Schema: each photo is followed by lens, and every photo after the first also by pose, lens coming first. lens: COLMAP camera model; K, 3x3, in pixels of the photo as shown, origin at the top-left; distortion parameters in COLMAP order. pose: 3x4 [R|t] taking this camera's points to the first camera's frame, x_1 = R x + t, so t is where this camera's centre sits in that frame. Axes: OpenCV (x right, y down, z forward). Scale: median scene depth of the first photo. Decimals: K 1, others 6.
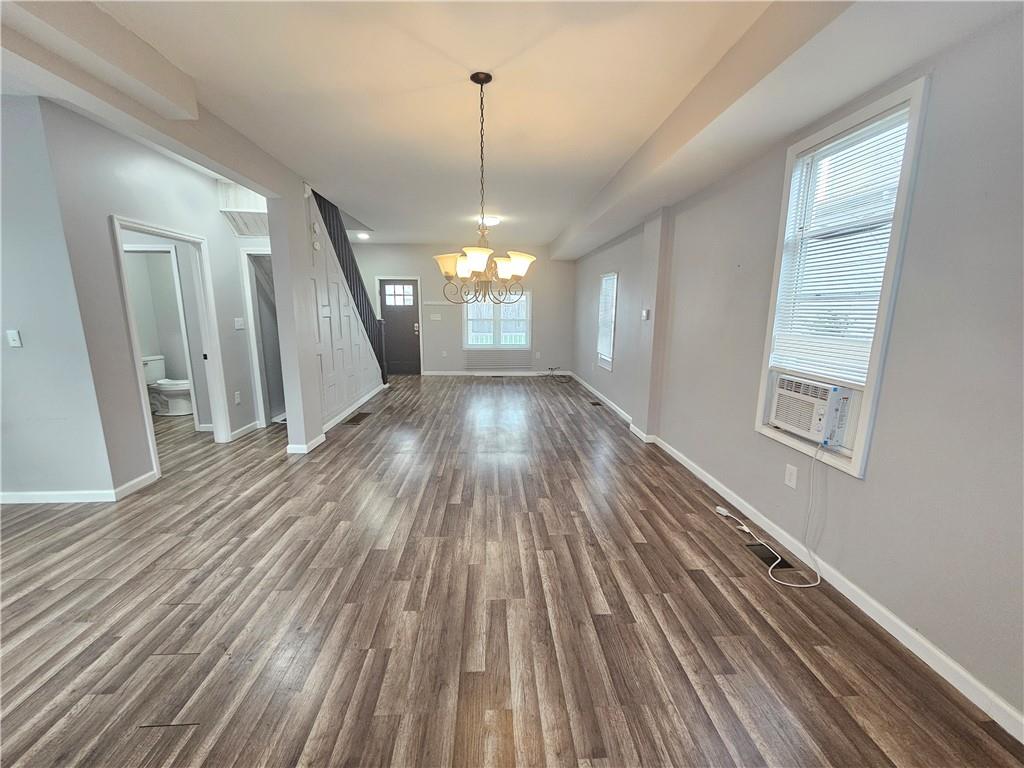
lens RADIAL K [[420.5, 0, 506.5], [0, 420.5, 392.1], [0, 0, 1]] dist [0.001377, 0.000955]
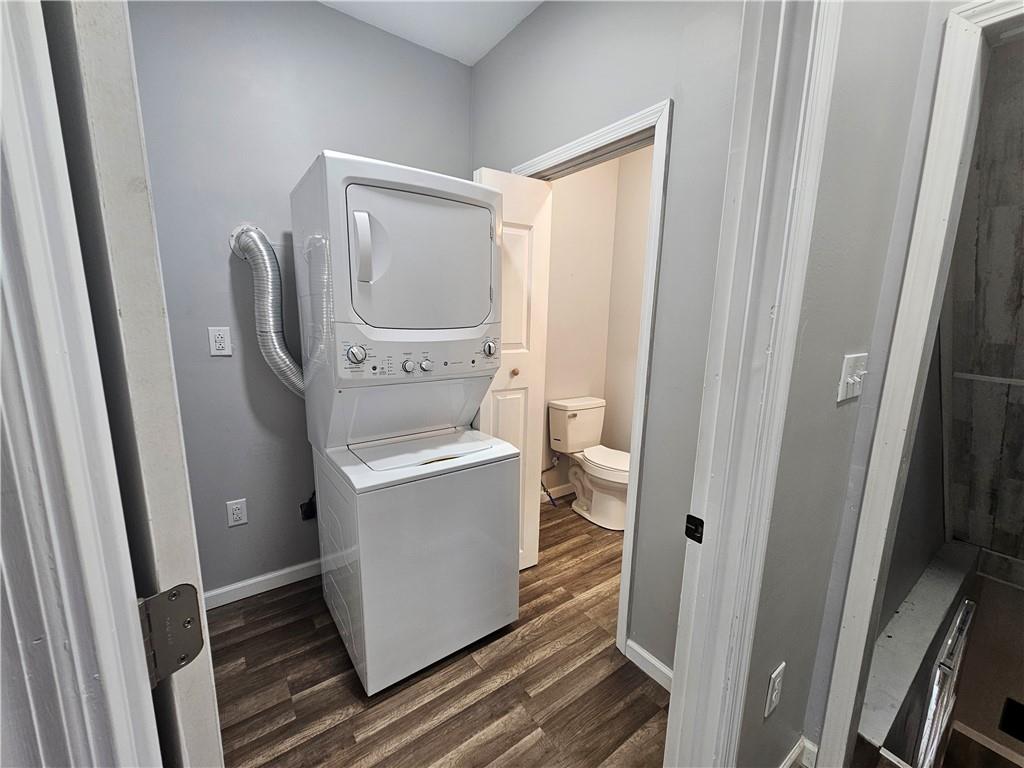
lens RADIAL K [[420.5, 0, 505.5], [0, 420.5, 387.7], [0, 0, 1]] dist [0.001377, 0.000955]
pose [[0.556629, 0.151530, -0.816825, -0.821915], [-0.181931, 0.981592, 0.058119, -0.204866], [0.810596, 0.116256, 0.573950, 1.072973]]
